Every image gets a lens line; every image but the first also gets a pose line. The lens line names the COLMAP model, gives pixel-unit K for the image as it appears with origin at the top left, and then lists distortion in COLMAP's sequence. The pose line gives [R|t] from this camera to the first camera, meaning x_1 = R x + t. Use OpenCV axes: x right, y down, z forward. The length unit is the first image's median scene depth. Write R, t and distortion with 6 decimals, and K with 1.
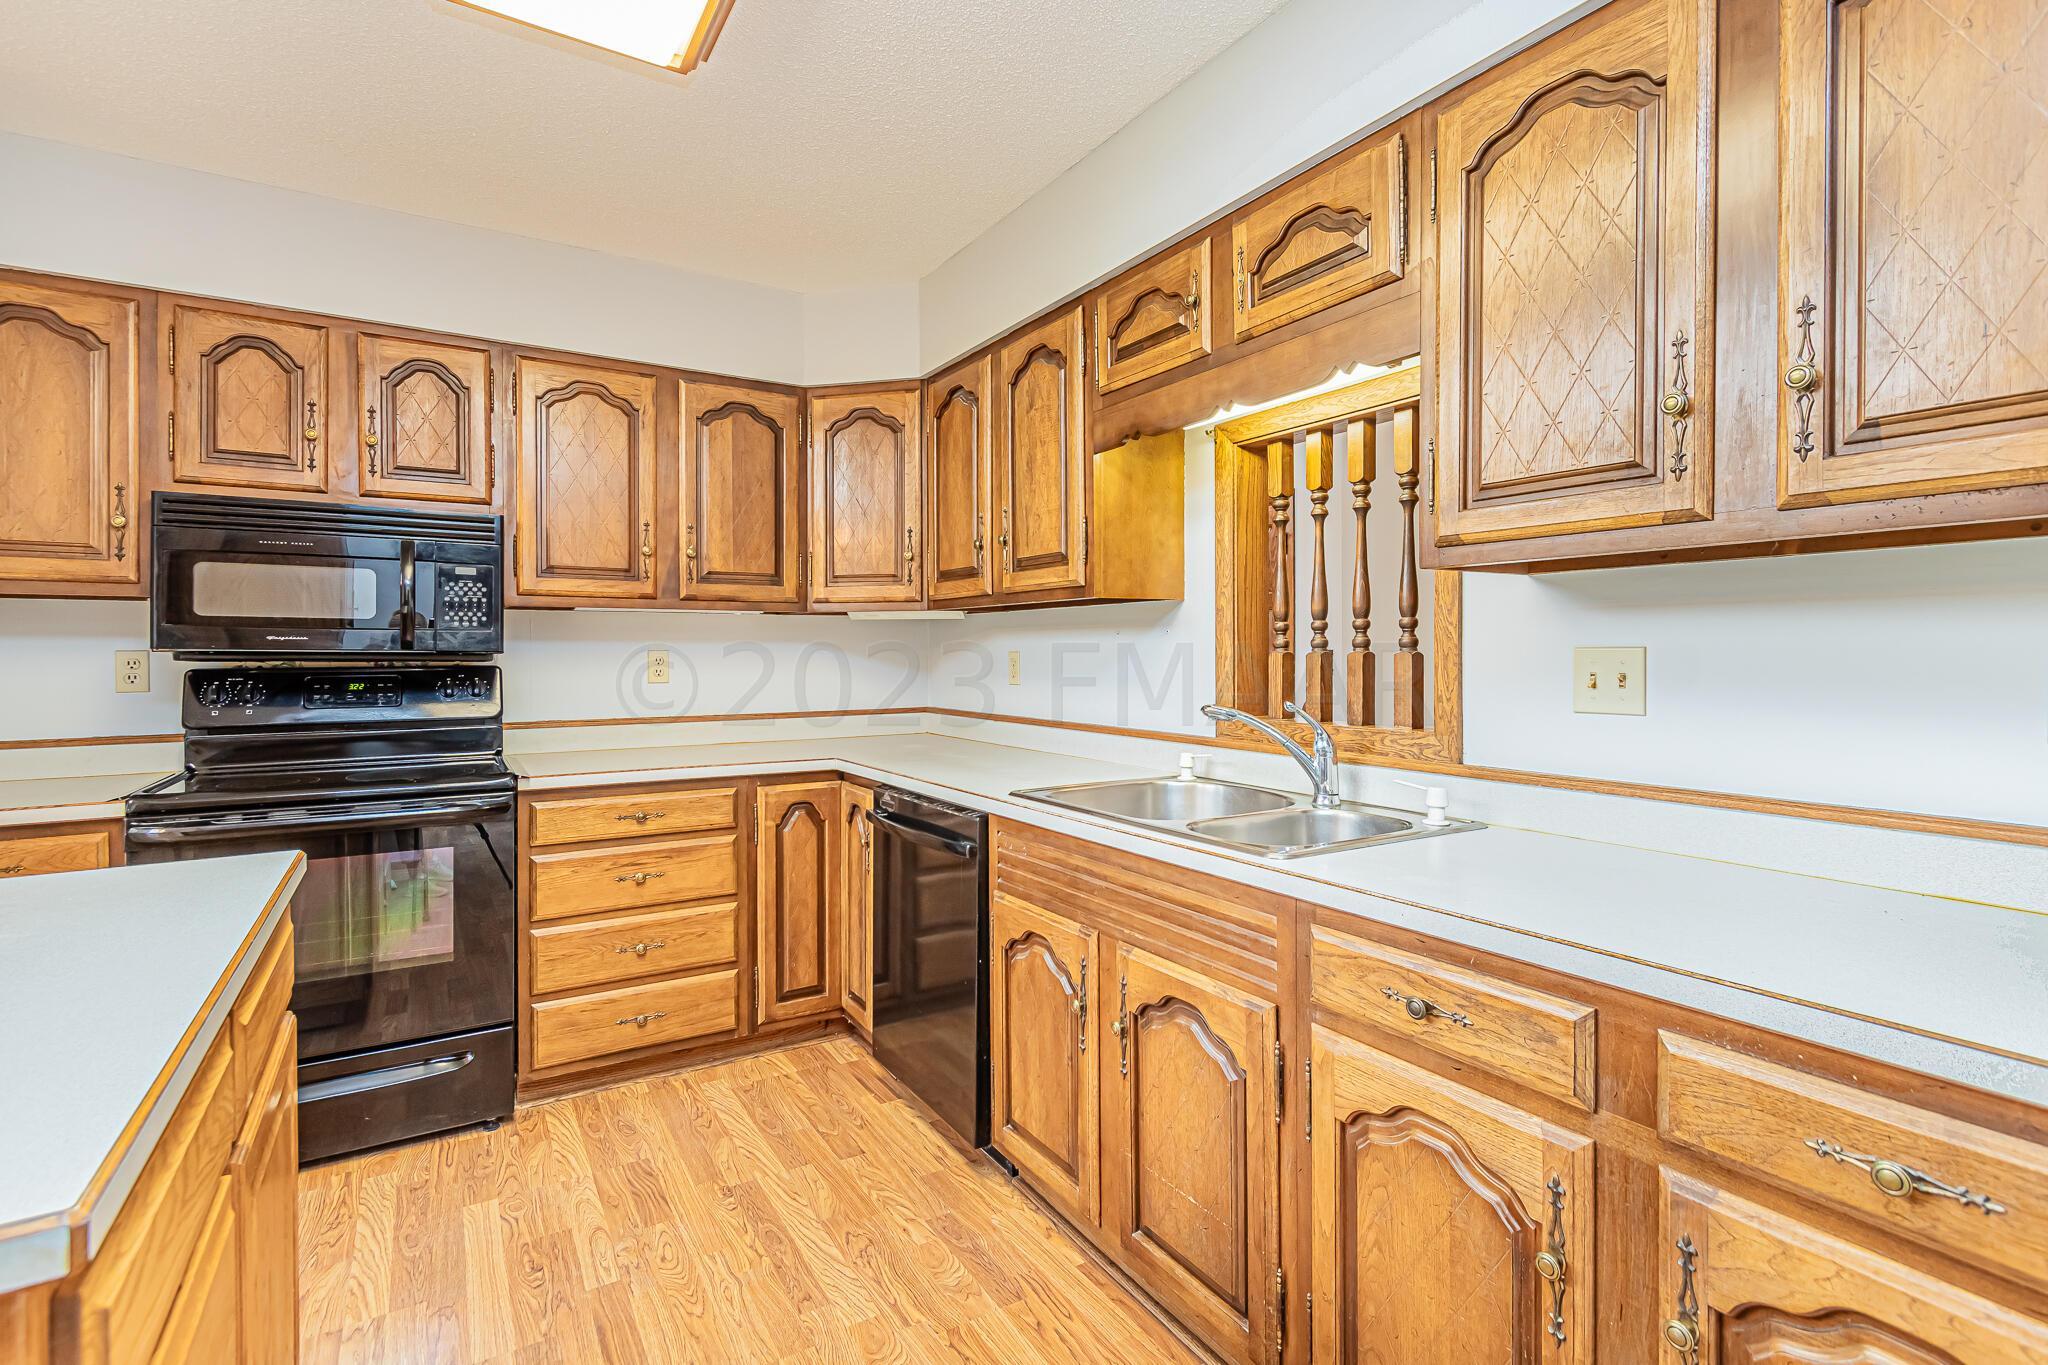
lens RADIAL K [[968.3, 0, 1015.9], [0, 968.3, 655.8], [0, 0, 1]] dist [-0.000298, 0.000353]
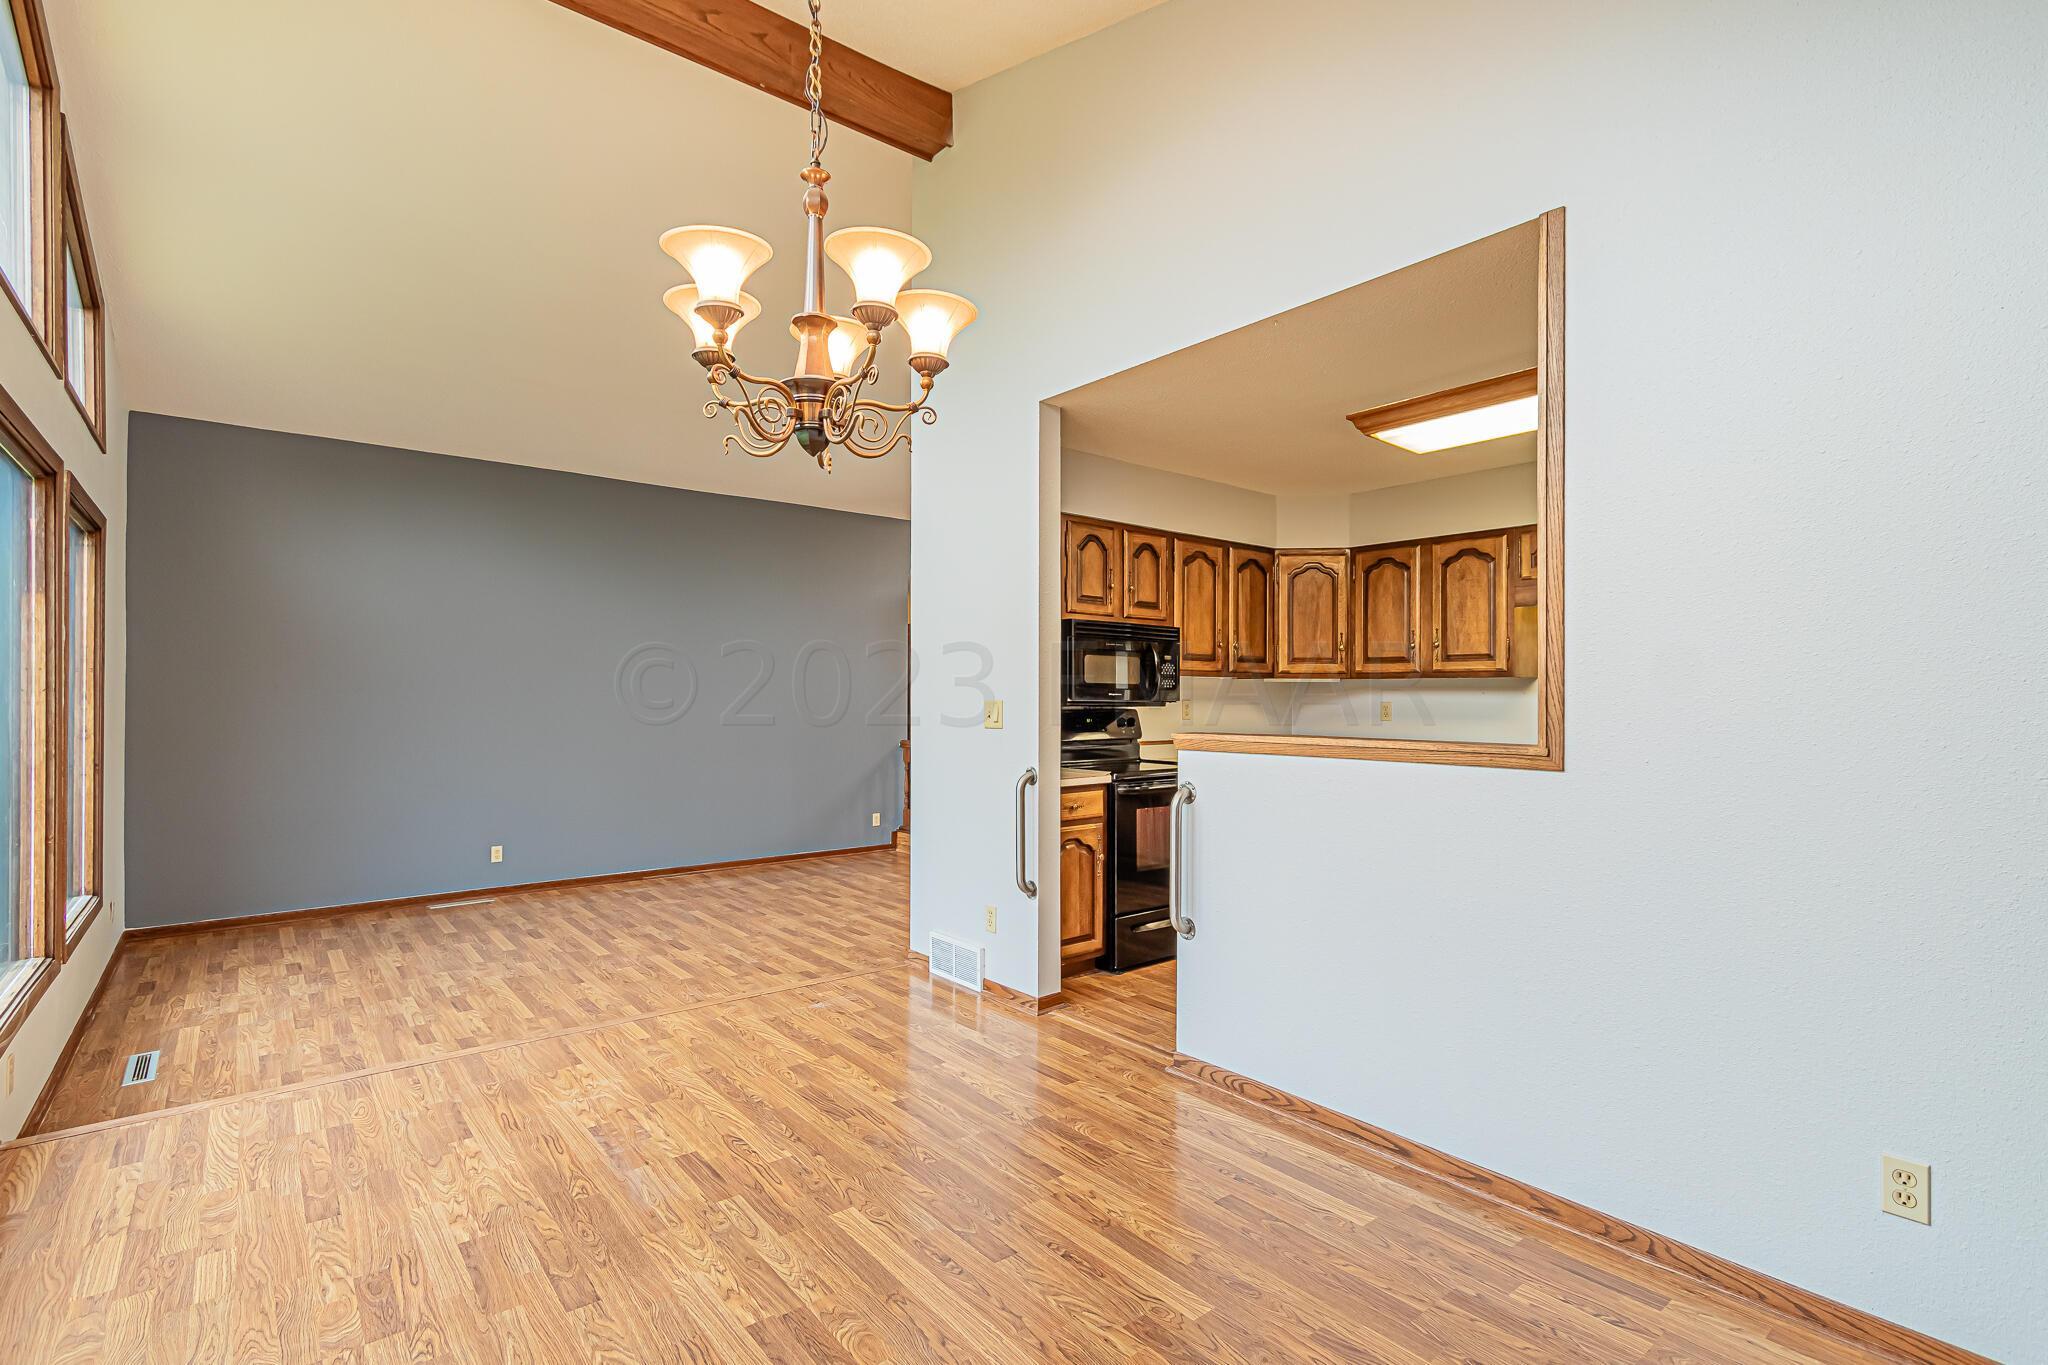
lens RADIAL K [[968.3, 0, 1026.6], [0, 968.3, 695.6], [0, 0, 1]] dist [-0.000298, 0.000353]
pose [[0.989424, 0.004025, 0.144998, -1.116657], [-0.003327, 0.999982, -0.005057, -0.005878], [-0.145016, 0.004521, 0.989419, -0.798452]]
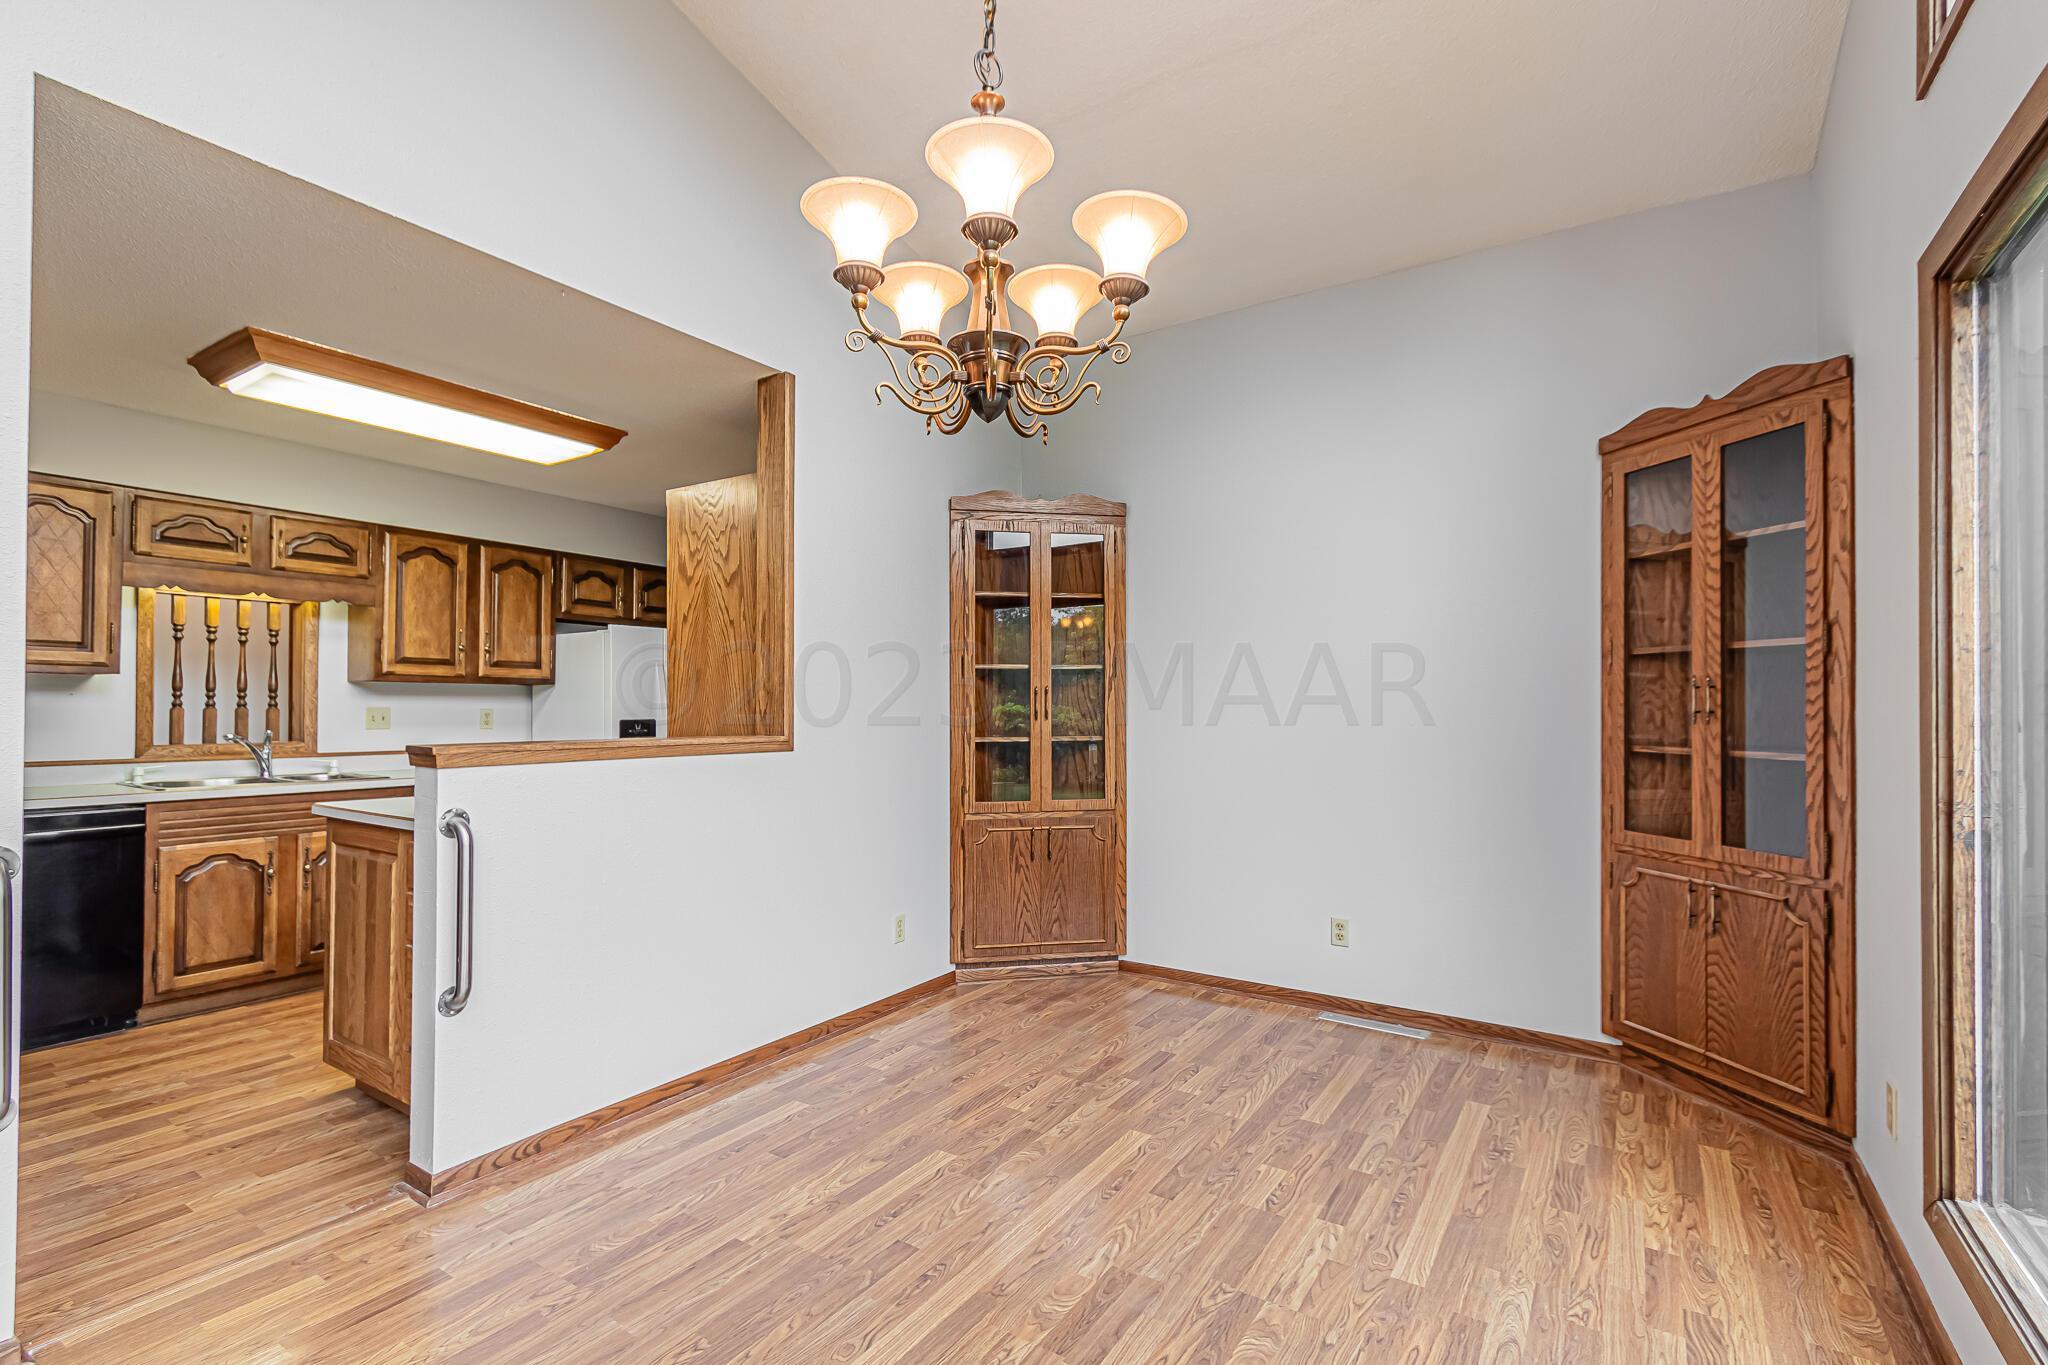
lens RADIAL K [[906.8, 0, 1014.5], [0, 906.8, 733.9], [0, 0, 1]] dist [-0.003319, 0.000083]
pose [[-0.429238, -0.027874, 0.902761, -1.754984], [-0.001603, 0.999546, 0.030100, -0.008273], [-0.903190, 0.011473, -0.429088, 0.259894]]
